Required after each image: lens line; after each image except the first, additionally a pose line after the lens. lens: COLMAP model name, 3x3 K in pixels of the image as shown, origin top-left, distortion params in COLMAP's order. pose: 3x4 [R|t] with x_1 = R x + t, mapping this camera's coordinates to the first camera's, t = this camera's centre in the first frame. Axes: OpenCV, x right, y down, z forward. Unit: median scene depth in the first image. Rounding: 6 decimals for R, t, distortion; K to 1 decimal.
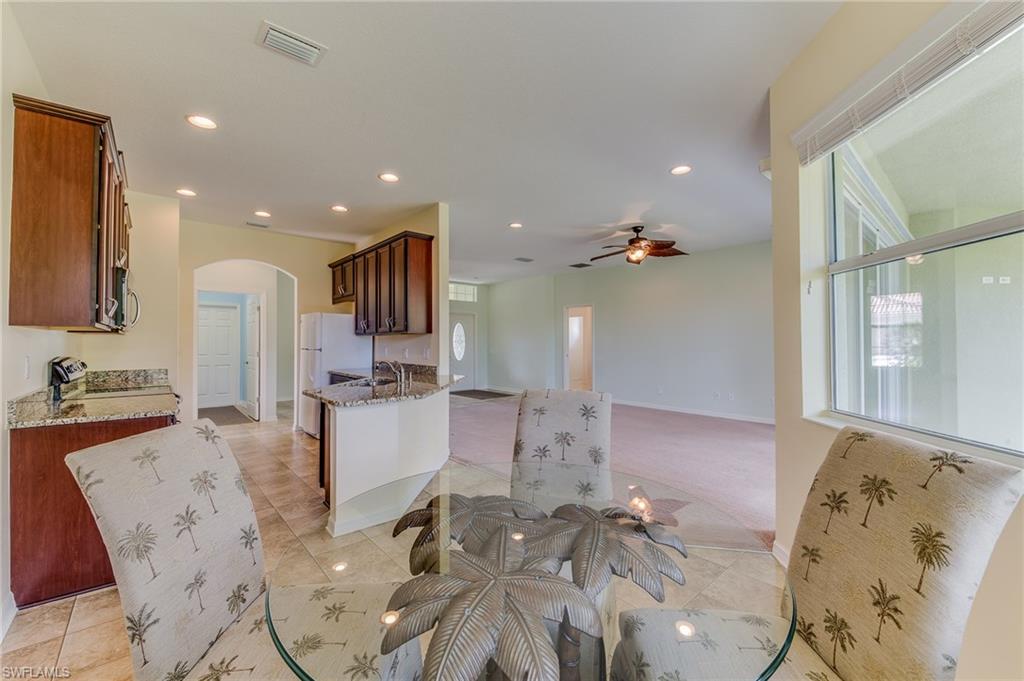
lens RADIAL K [[412.9, 0, 506.3], [0, 412.9, 338.0], [0, 0, 1]] dist [0.015341, -0.000111]
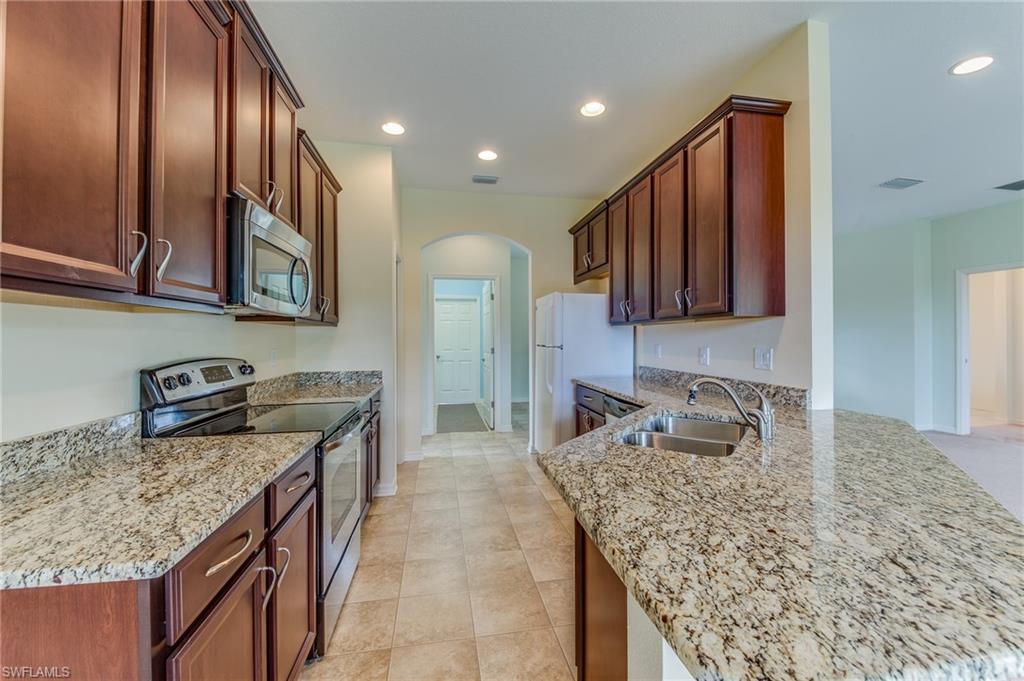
lens RADIAL K [[432.6, 0, 515.4], [0, 432.6, 339.9], [0, 0, 1]] dist [0.003587, 0.000213]
pose [[0.871821, 0.002418, -0.489819, -0.162214], [0.006211, 0.999853, 0.015992, 0.004895], [0.489785, -0.016985, 0.871678, 0.335957]]
